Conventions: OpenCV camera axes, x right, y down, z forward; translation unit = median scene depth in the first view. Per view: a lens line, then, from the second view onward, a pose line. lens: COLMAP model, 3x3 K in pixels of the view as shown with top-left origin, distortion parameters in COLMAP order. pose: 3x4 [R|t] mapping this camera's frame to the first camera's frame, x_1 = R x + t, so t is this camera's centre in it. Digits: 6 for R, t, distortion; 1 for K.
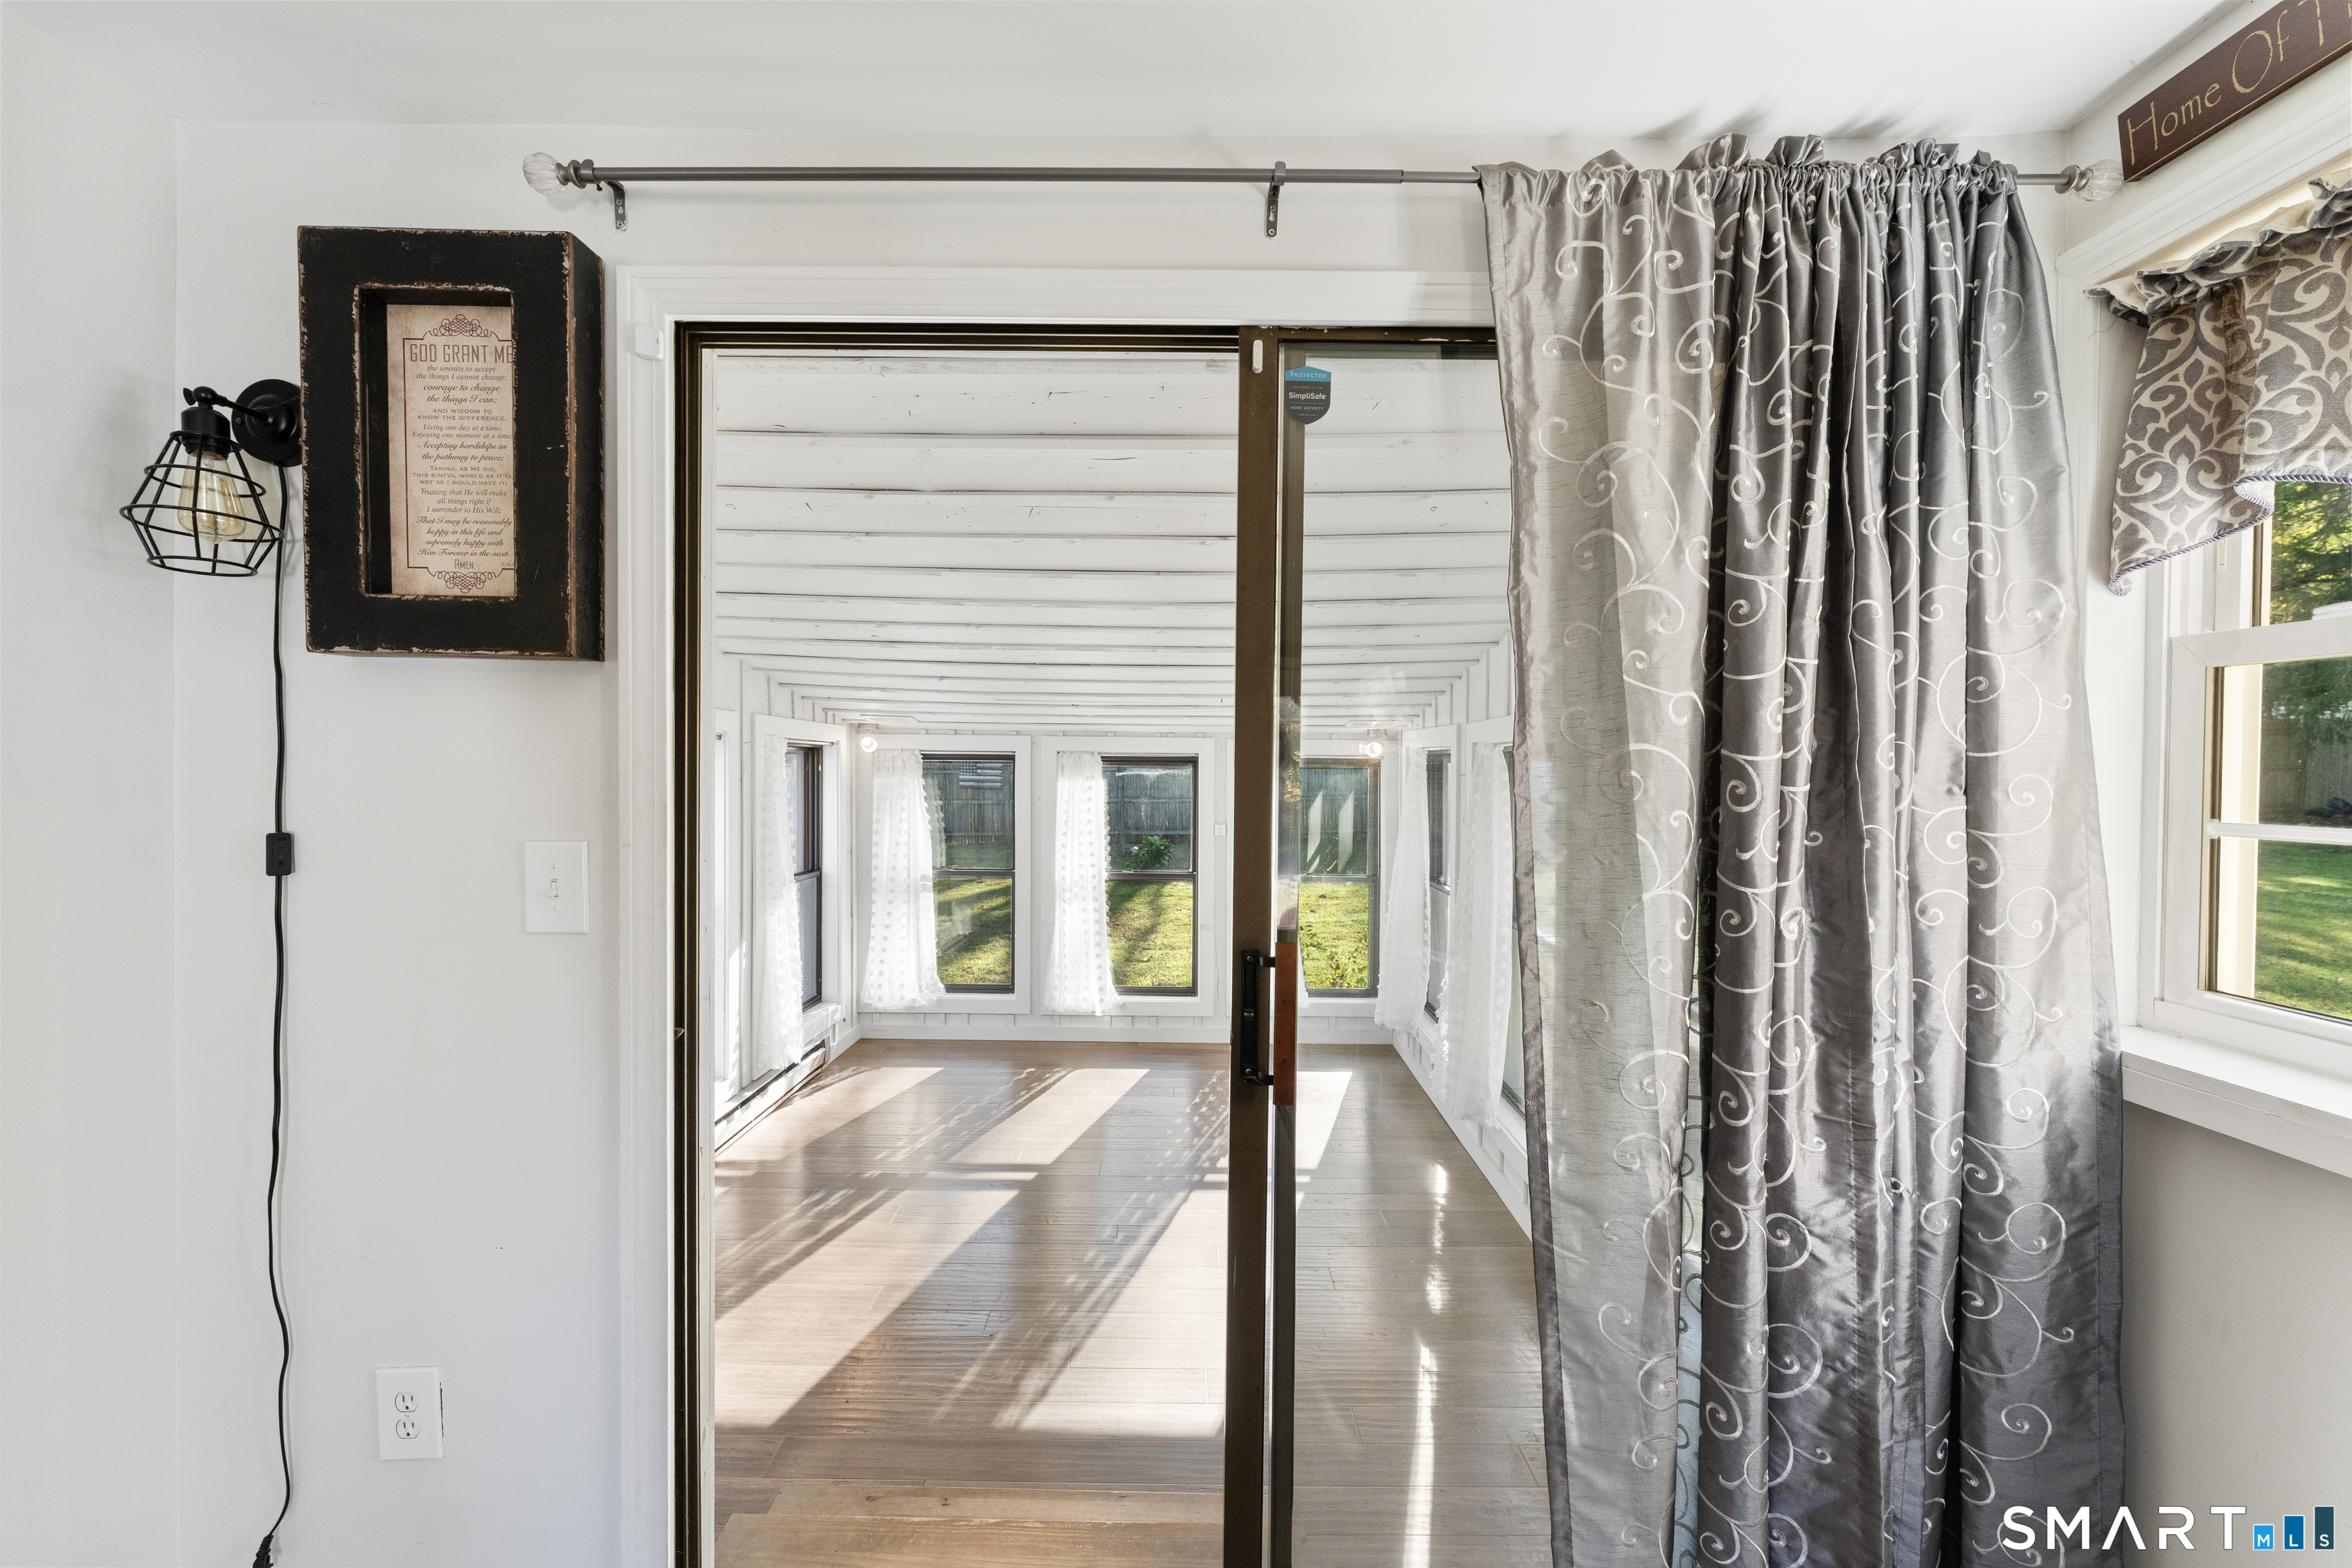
lens RADIAL K [[934.1, 0, 1172.7], [0, 934.1, 783.5], [0, 0, 1]] dist [0.000973, -0.000480]
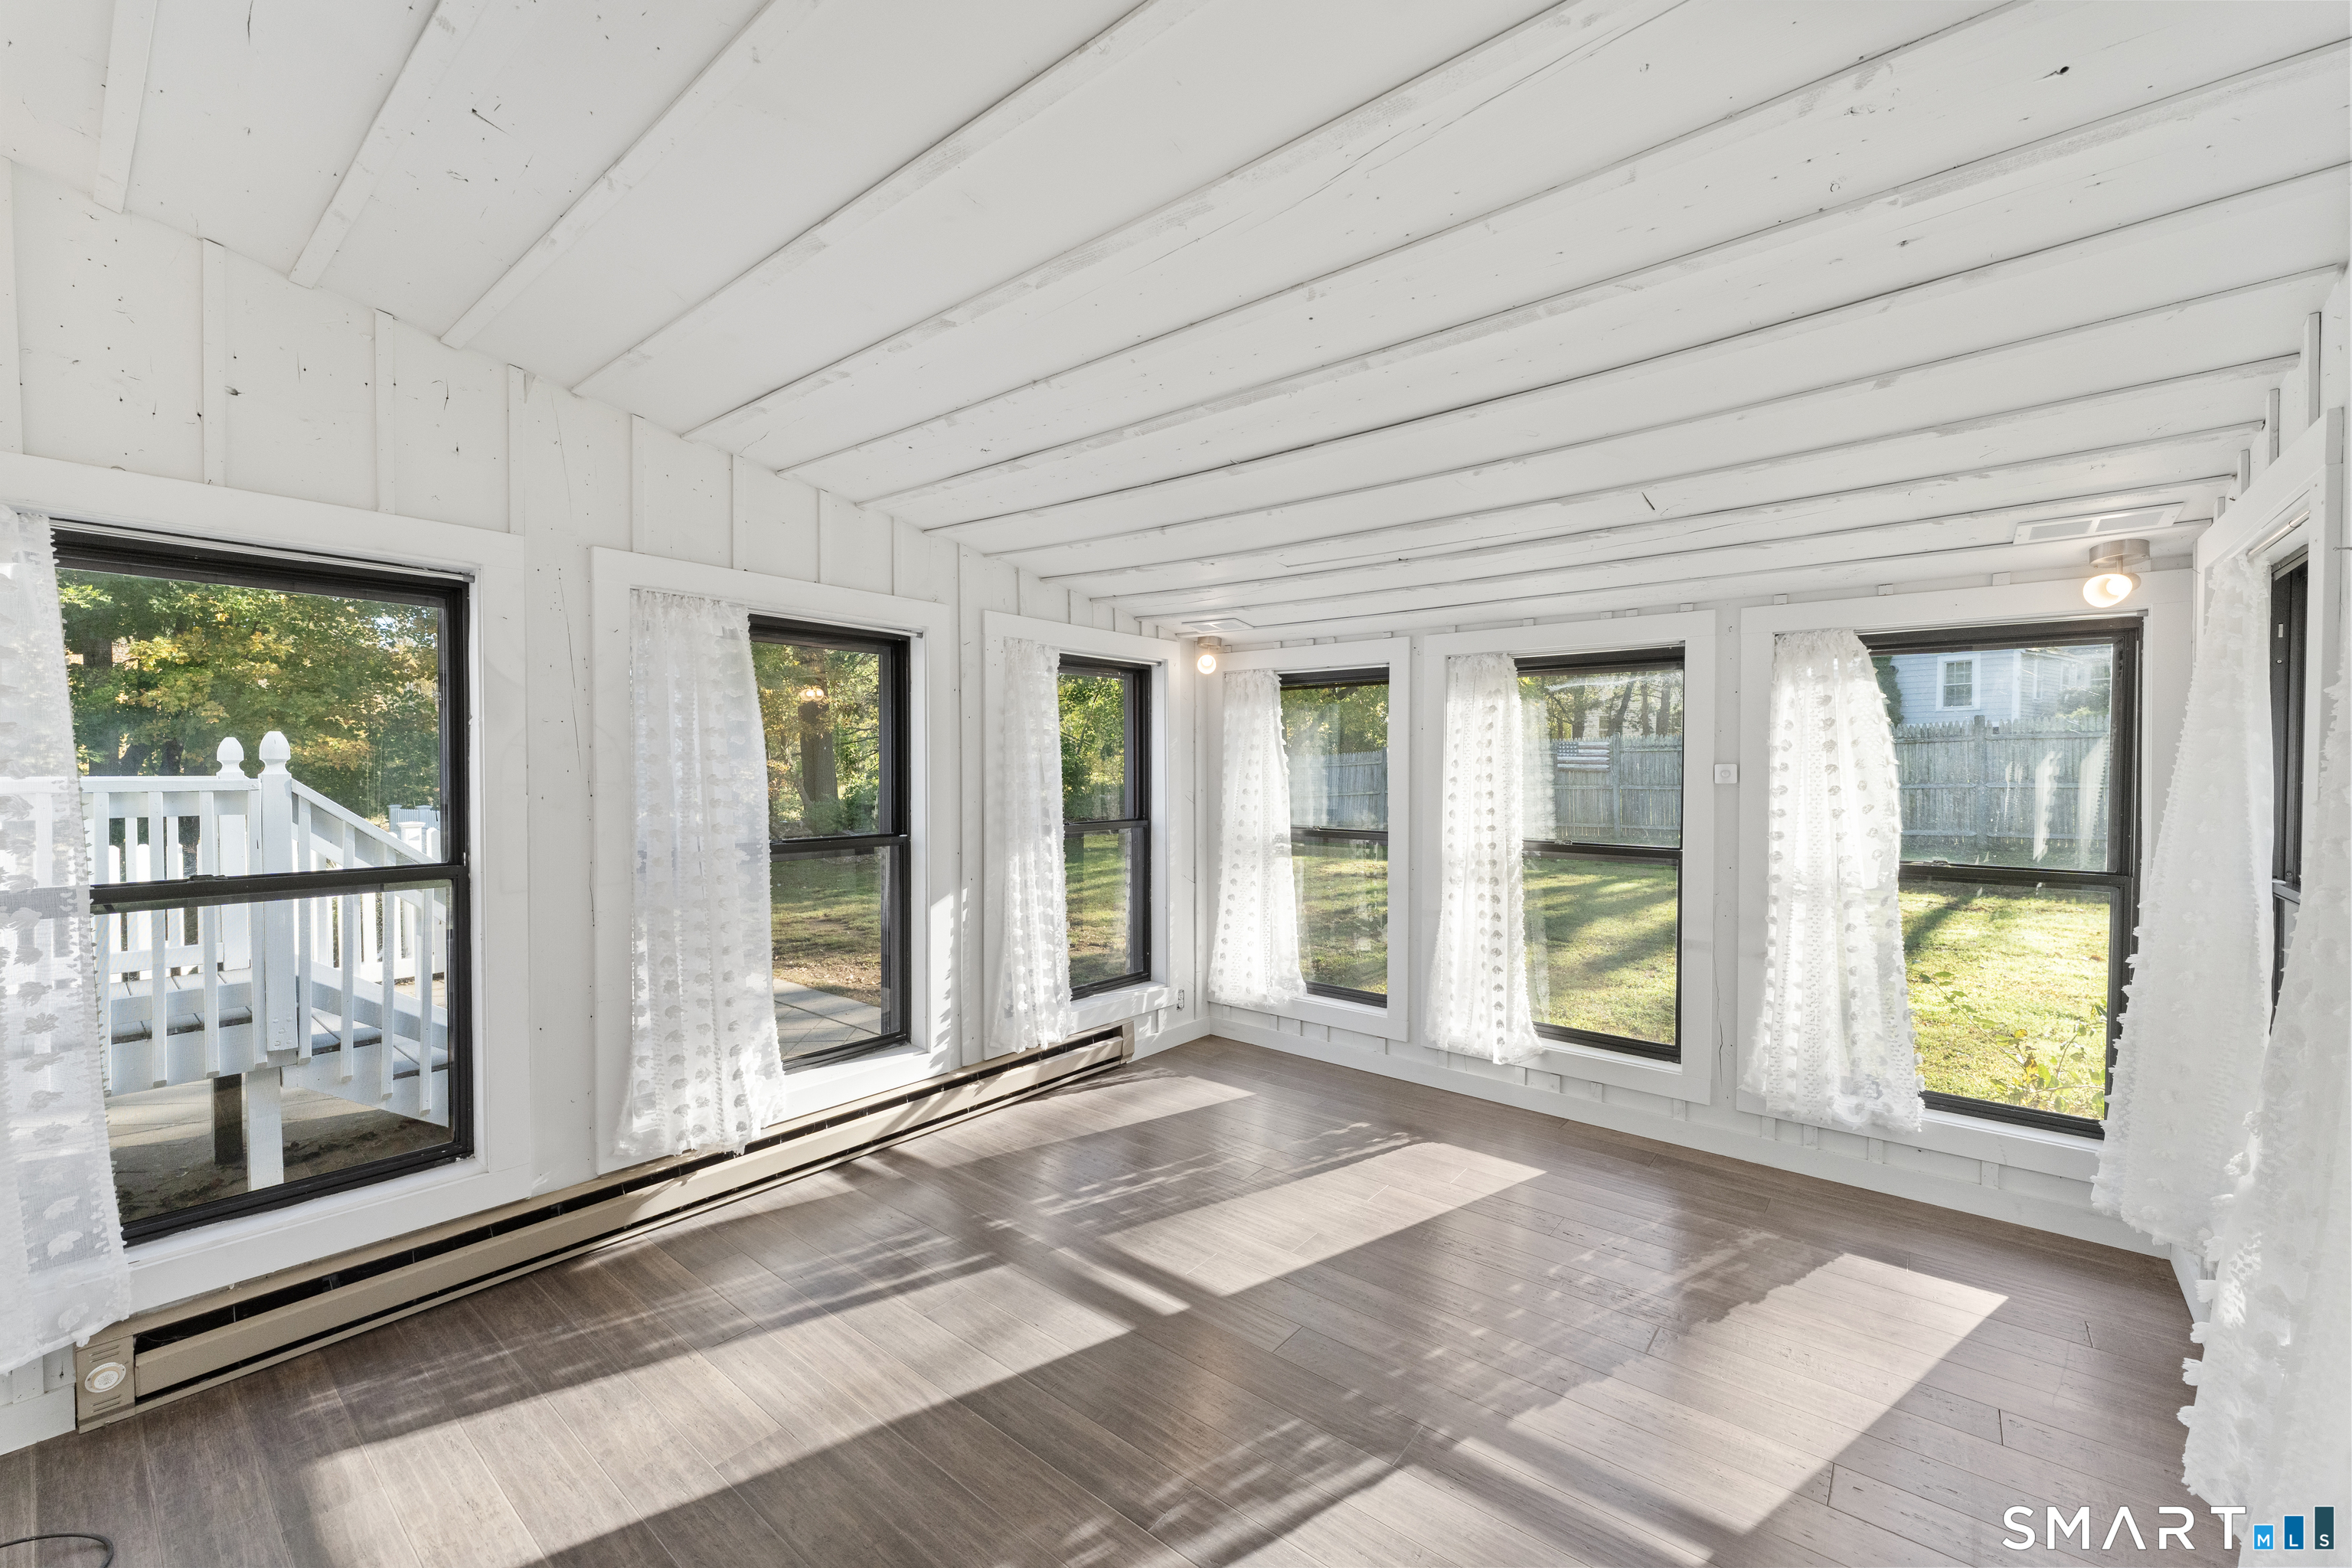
lens RADIAL K [[934.1, 0, 1172.7], [0, 934.1, 783.5], [0, 0, 1]] dist [0.000973, -0.000480]
pose [[0.773081, 0.003439, -0.634298, 0.159149], [-0.003948, 0.999992, 0.000611, 0.060759], [0.634295, 0.002032, 0.773088, 0.383199]]
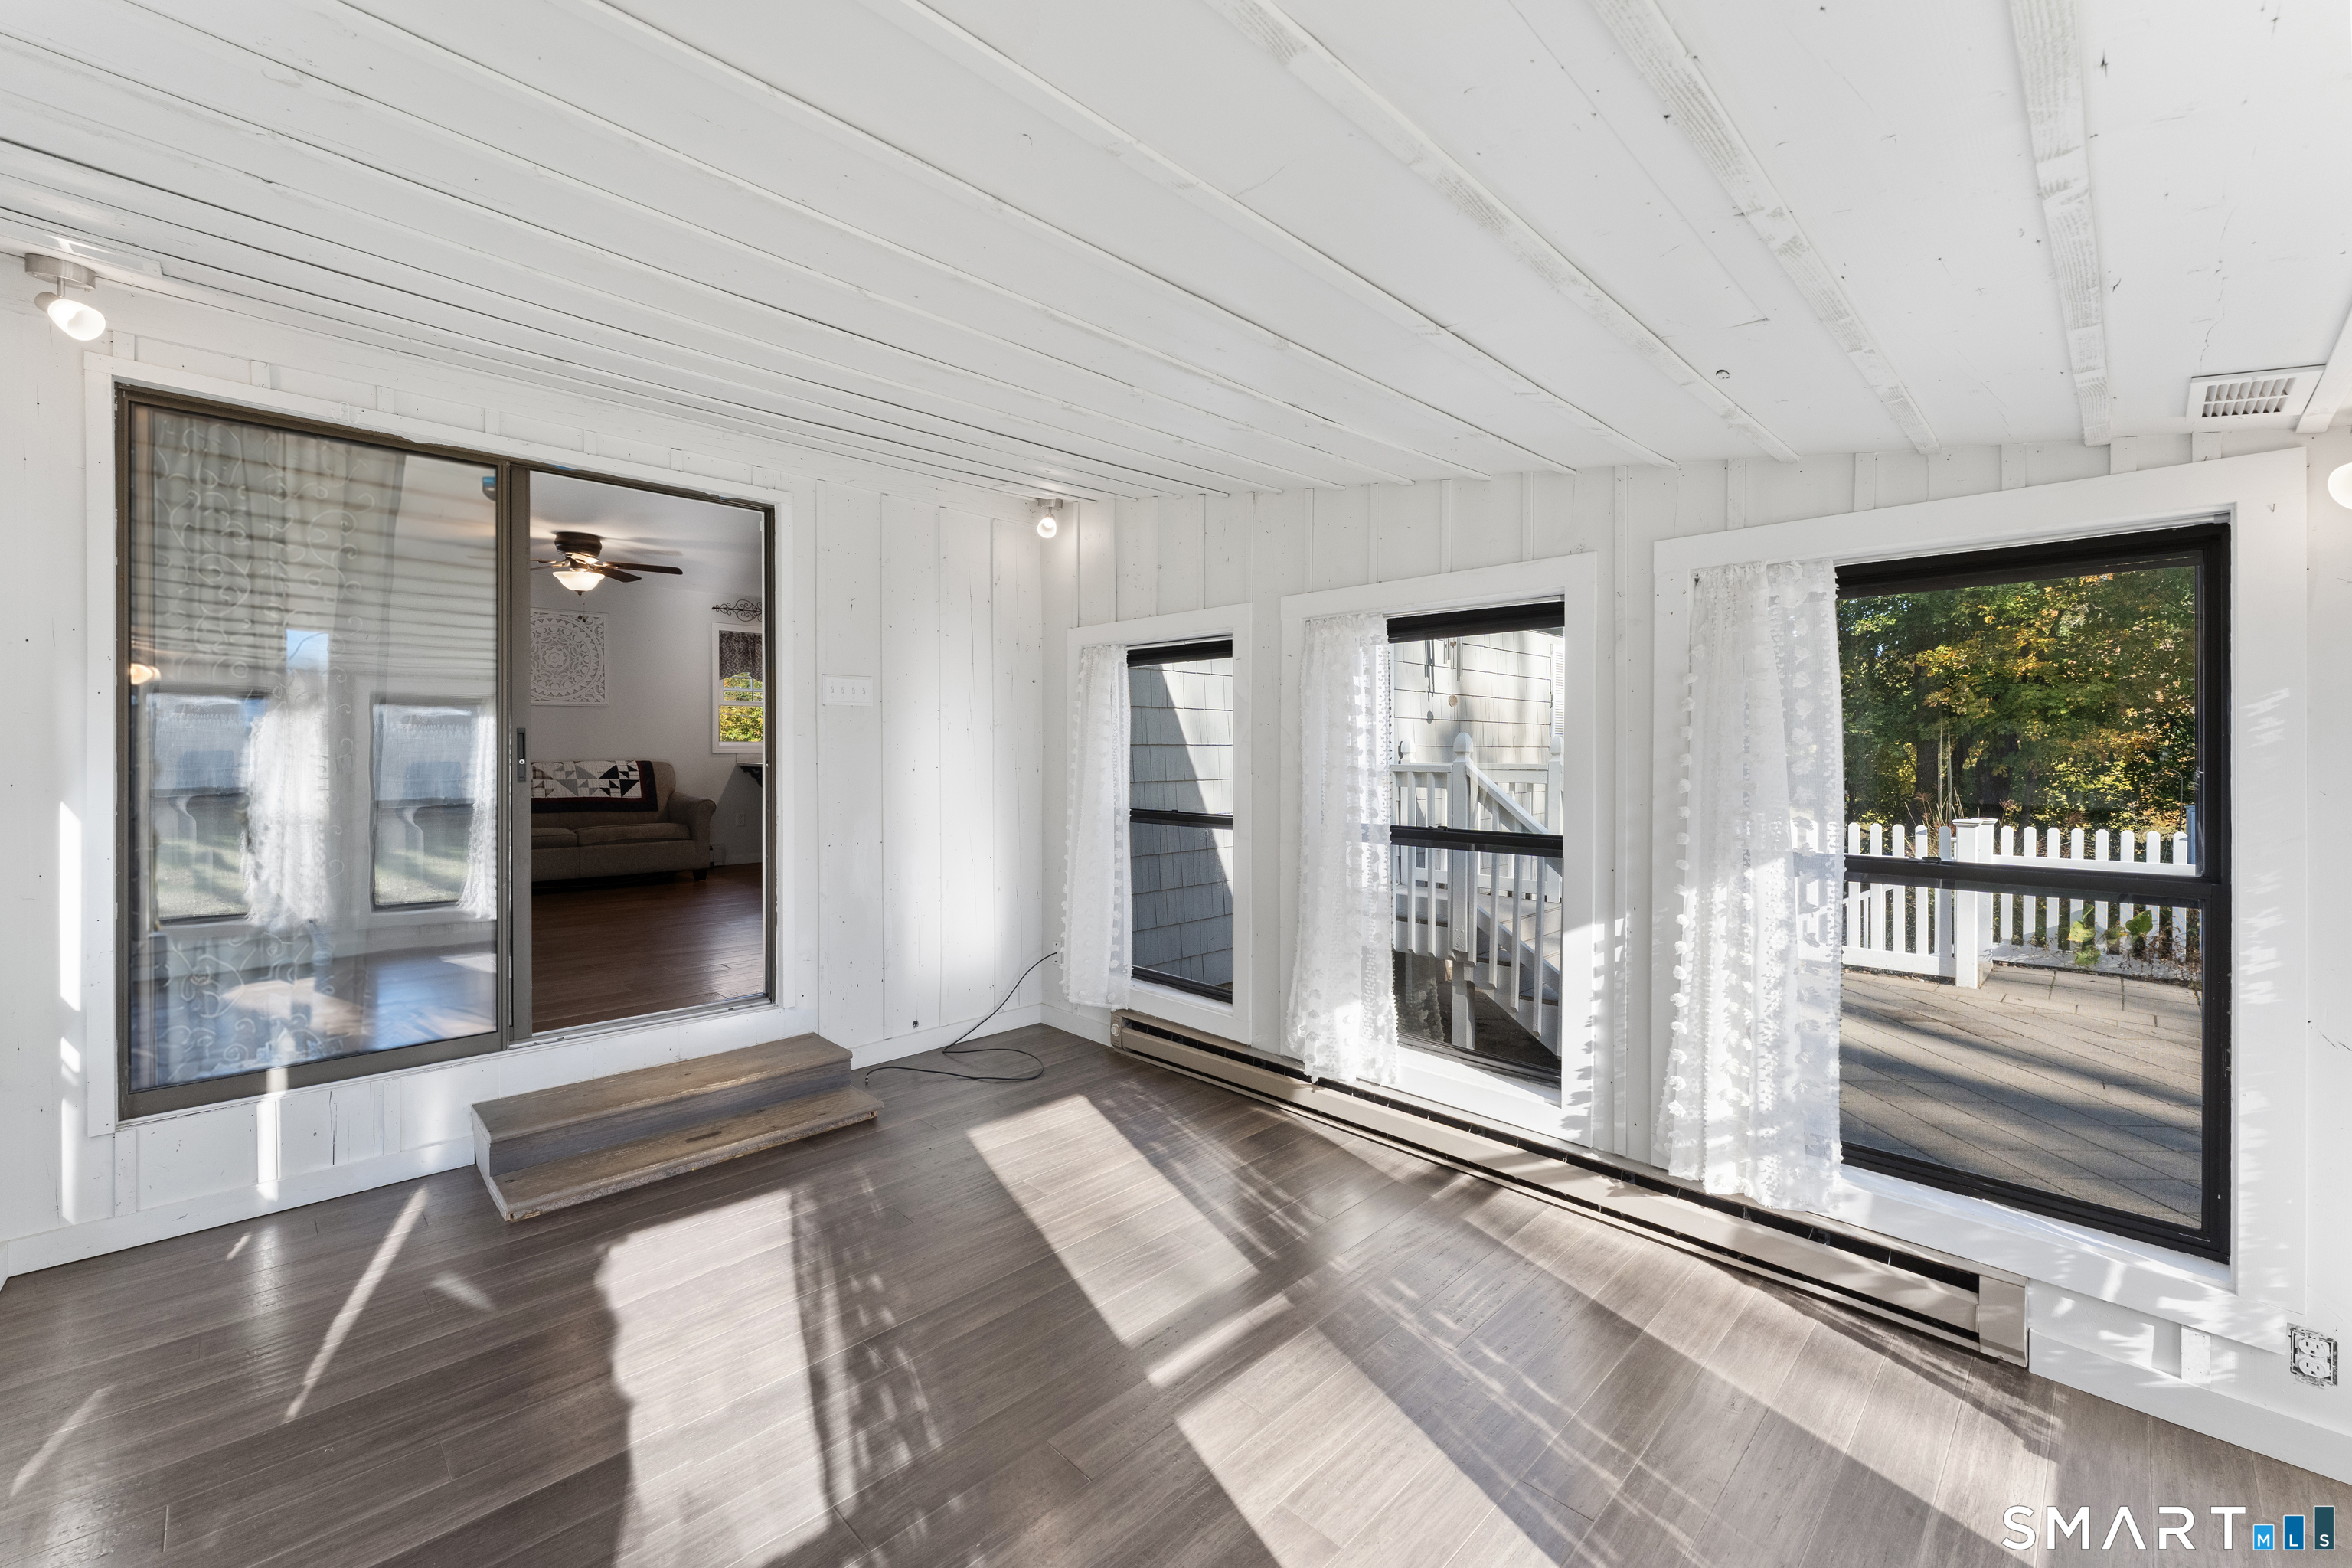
lens RADIAL K [[952.7, 0, 1175.4], [0, 952.7, 753.7], [0, 0, 1]] dist [-0.000048, -0.000020]
pose [[-0.710568, -0.013504, -0.703499, 0.154988], [-0.021644, 0.999762, 0.002671, 0.052041], [0.703296, 0.017124, -0.710691, 0.981040]]
